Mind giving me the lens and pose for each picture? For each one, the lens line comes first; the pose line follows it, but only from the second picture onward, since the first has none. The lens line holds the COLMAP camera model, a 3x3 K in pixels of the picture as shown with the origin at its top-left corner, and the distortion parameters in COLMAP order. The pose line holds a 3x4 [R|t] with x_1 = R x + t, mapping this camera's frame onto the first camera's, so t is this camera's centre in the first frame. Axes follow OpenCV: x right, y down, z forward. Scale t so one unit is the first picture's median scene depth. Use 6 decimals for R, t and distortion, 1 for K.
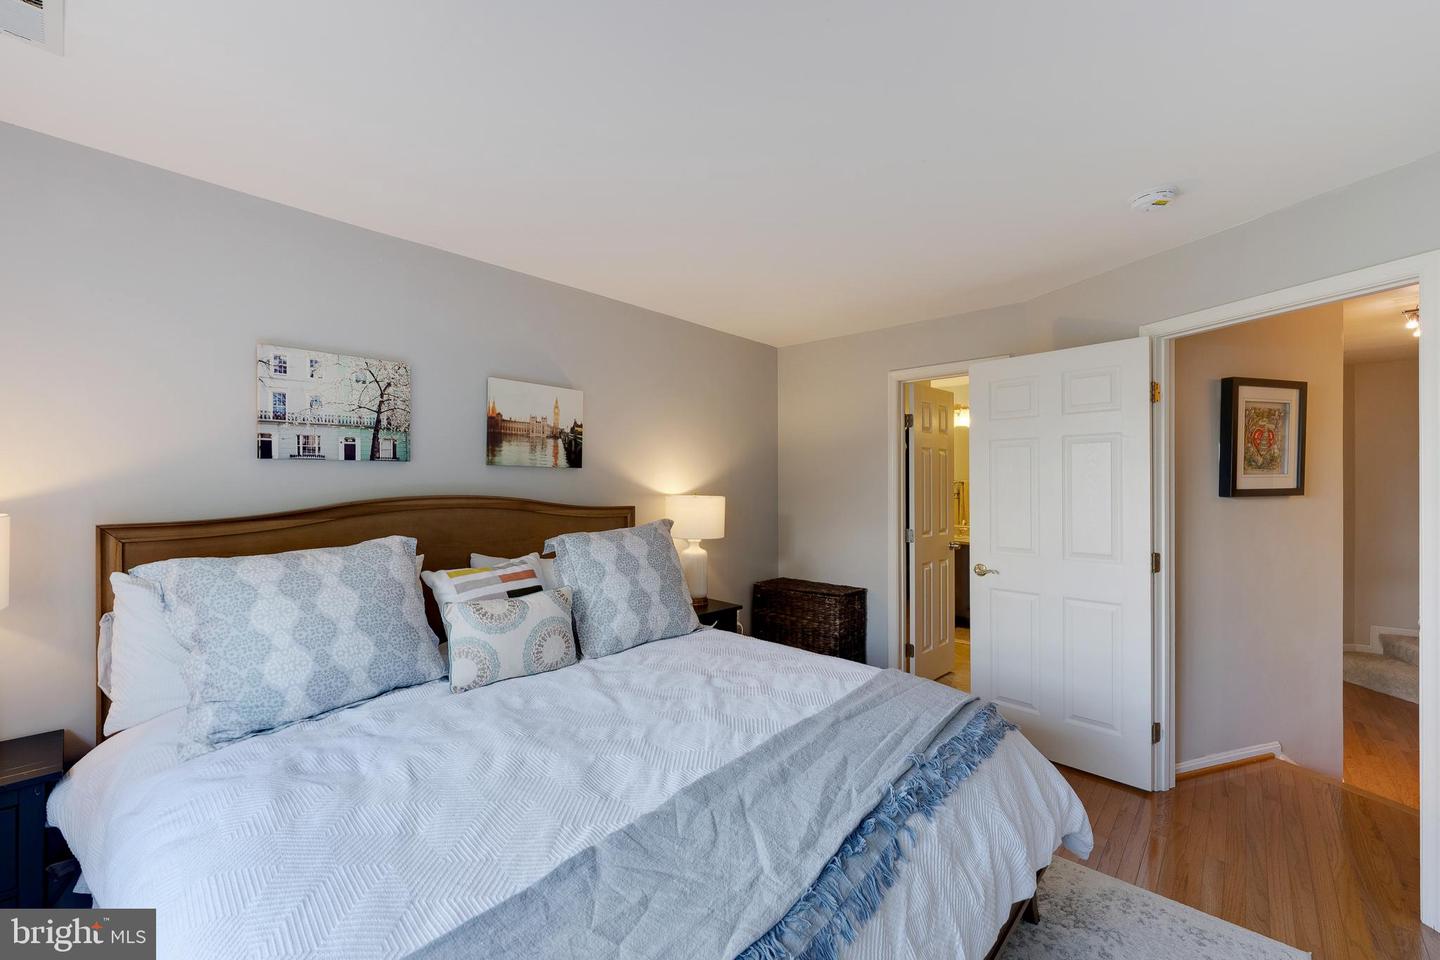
lens RADIAL K [[586.2, 0, 713.2], [0, 586.2, 480.1], [0, 0, 1]] dist [0.000167, -0.000012]
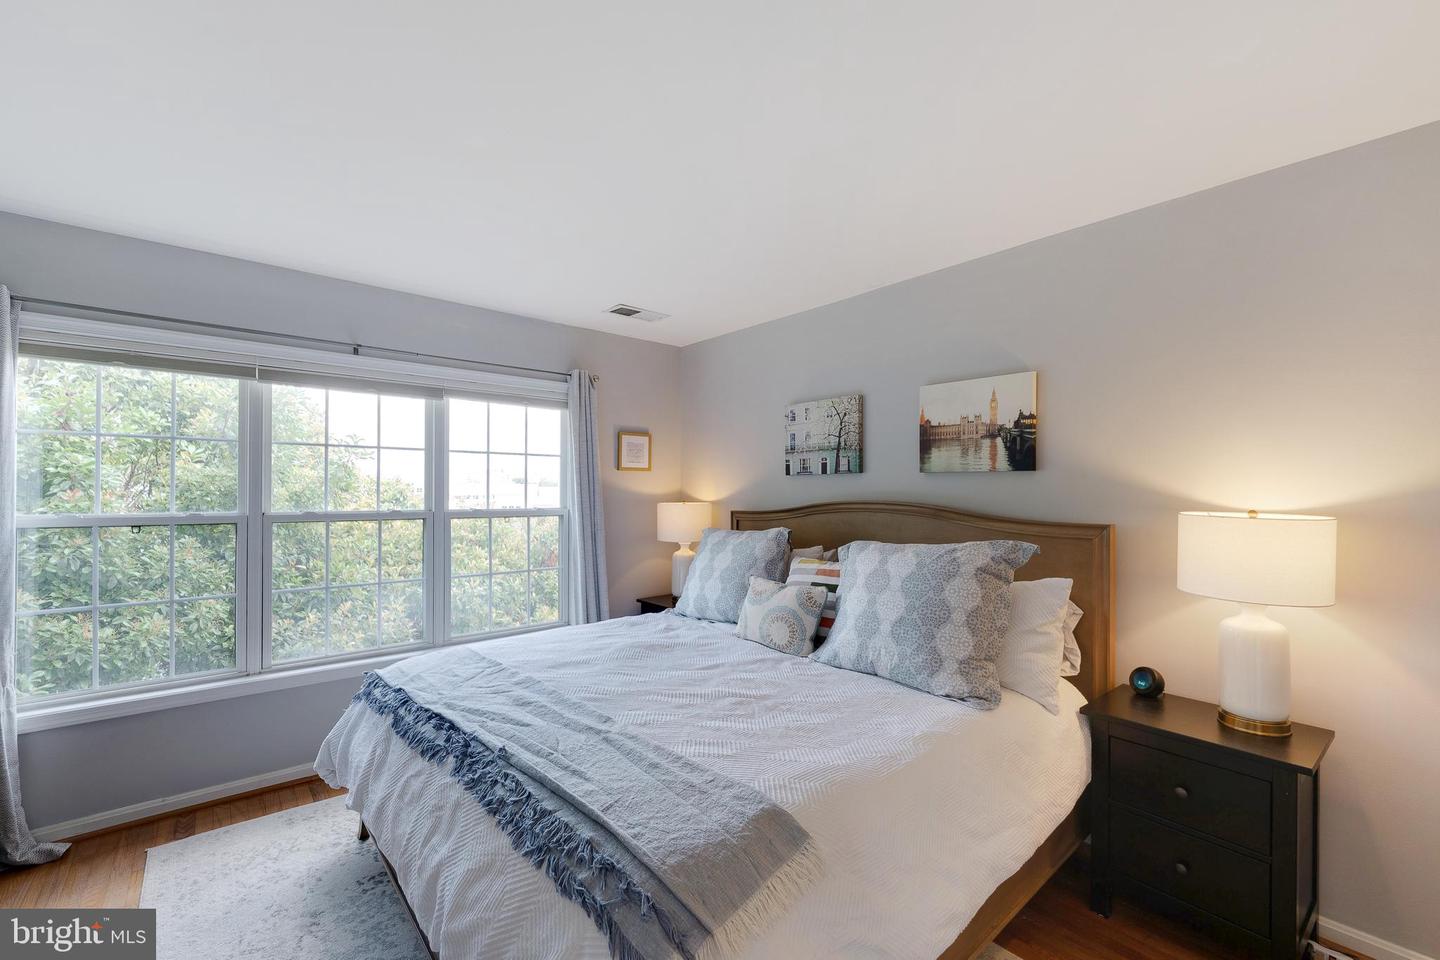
lens RADIAL K [[592.5, 0, 718.1], [0, 592.5, 493.6], [0, 0, 1]] dist [0.000806, 0.000011]
pose [[-0.120946, 0.002313, -0.992656, 0.782072], [0.003637, 0.999992, 0.001887, 0.008588], [0.992652, -0.003383, -0.120954, 0.882998]]
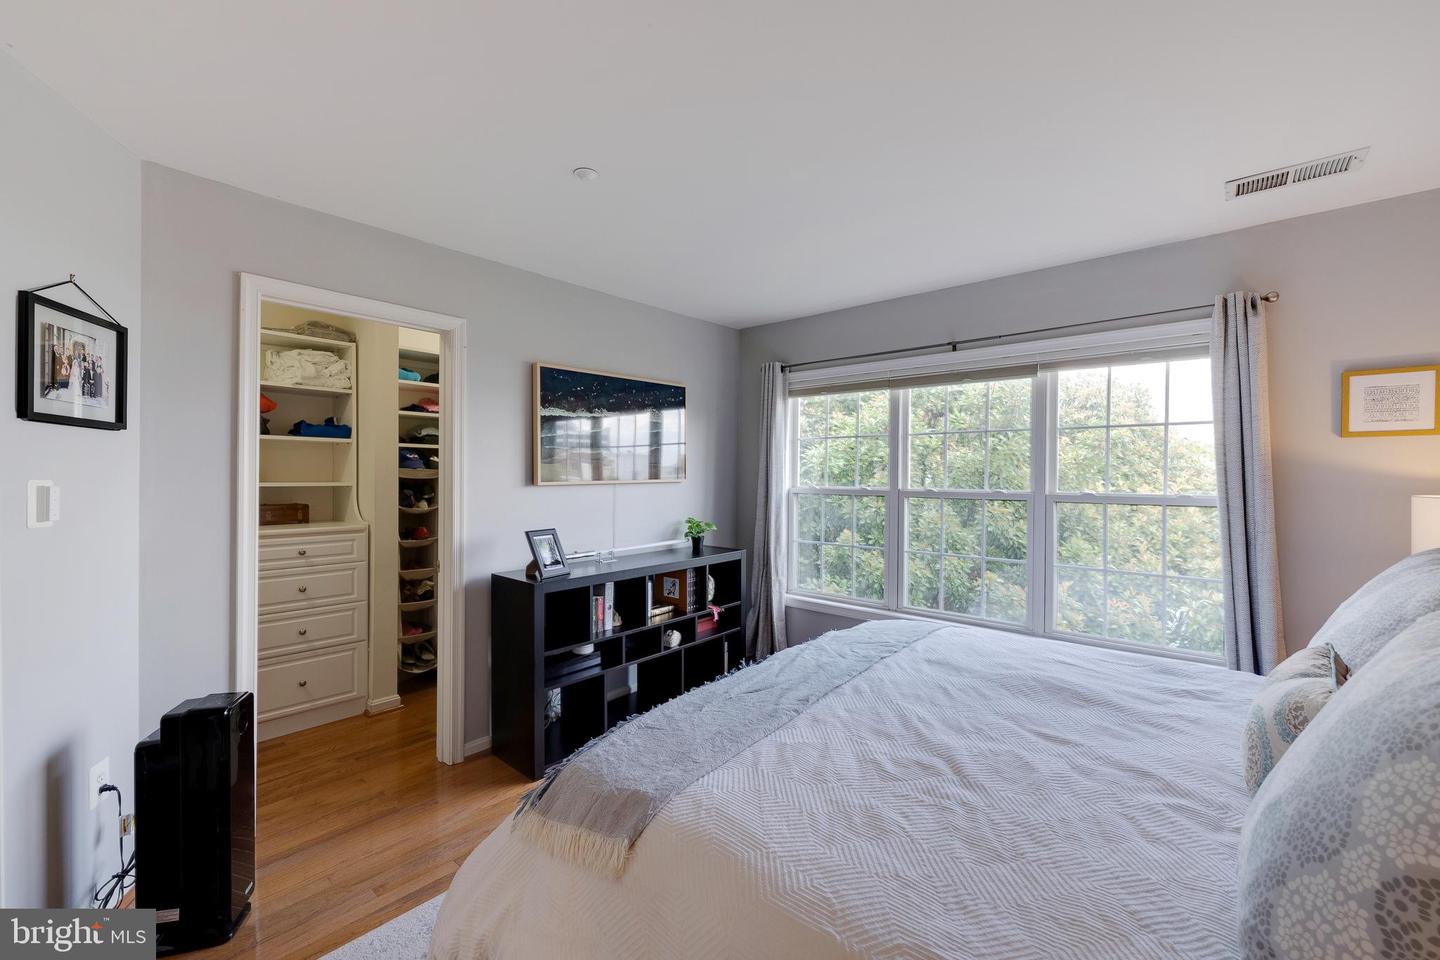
lens RADIAL K [[586.2, 0, 713.2], [0, 586.2, 480.1], [0, 0, 1]] dist [0.000167, -0.000012]
pose [[-0.999896, -0.001423, -0.014323, 0.224977], [-0.001531, 0.999970, 0.007551, 0.012147], [0.014312, 0.007572, -0.999869, 1.352317]]
